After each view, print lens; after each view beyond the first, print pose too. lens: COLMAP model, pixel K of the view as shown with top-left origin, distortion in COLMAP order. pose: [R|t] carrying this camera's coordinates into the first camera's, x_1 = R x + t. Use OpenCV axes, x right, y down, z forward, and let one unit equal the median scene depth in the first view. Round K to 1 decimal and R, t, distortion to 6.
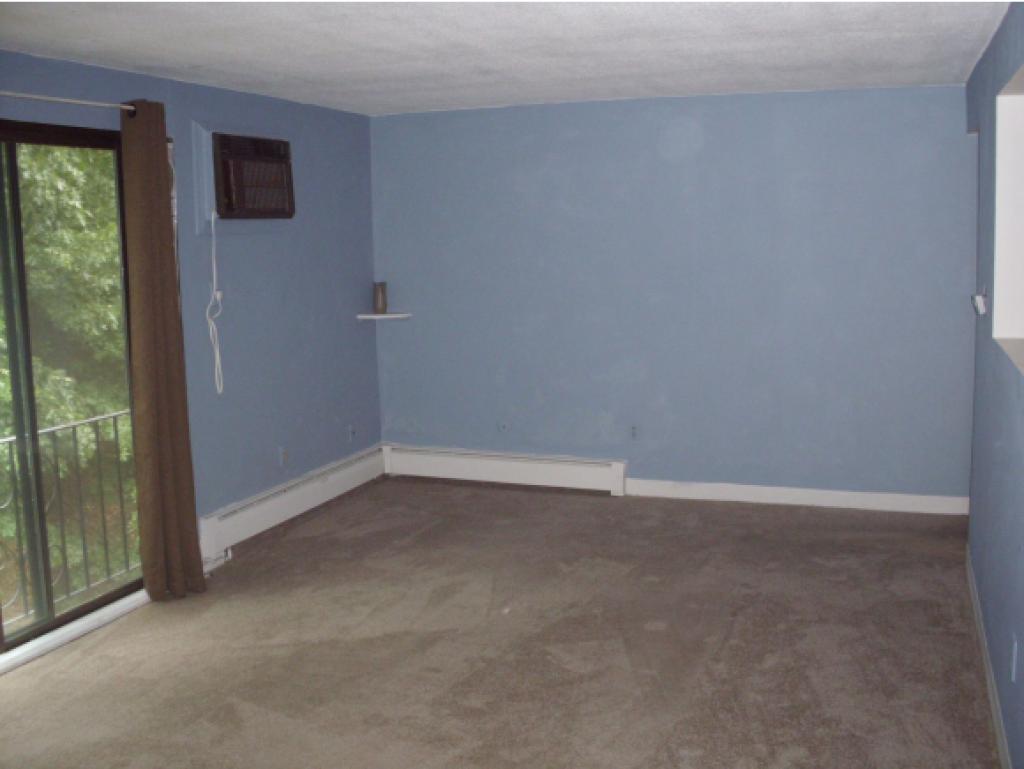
lens RADIAL K [[1056.6, 0, 512.2], [0, 1056.6, 369.4], [0, 0, 1]] dist [-0.208930, 0.200763]
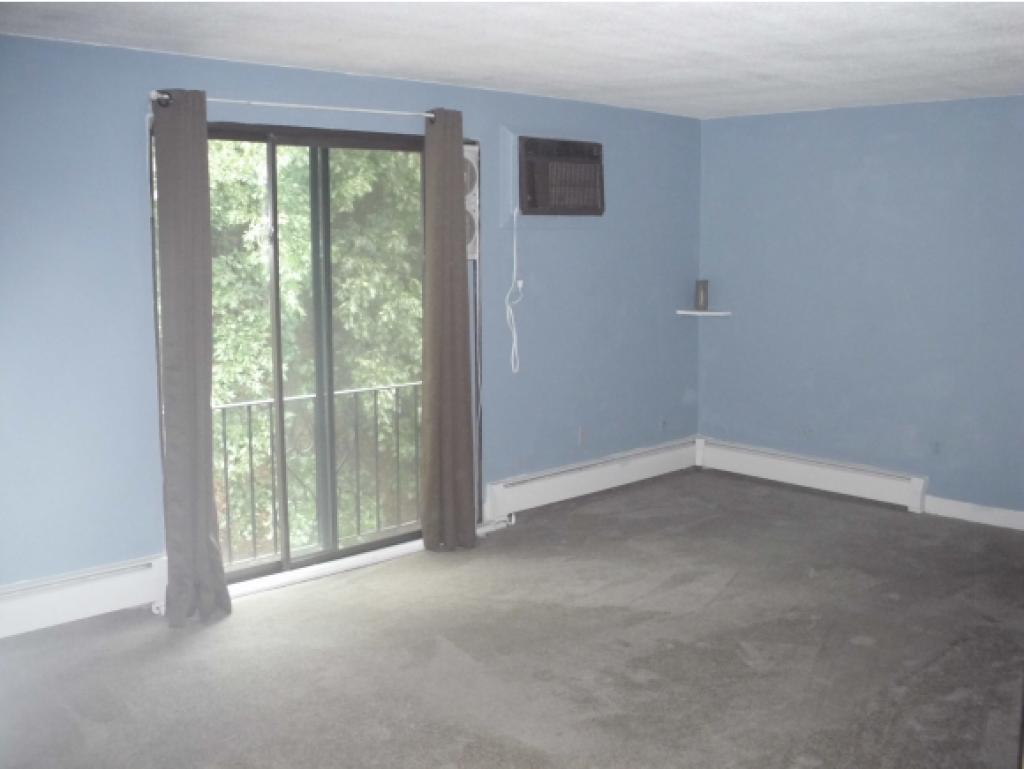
lens RADIAL K [[1056.6, 0, 512.2], [0, 1056.6, 369.4], [0, 0, 1]] dist [-0.208930, 0.200763]
pose [[0.902204, 0.074427, -0.424840, 0.209165], [-0.073343, 0.997127, 0.018930, -0.001625], [0.425028, 0.014081, 0.905071, -0.012930]]
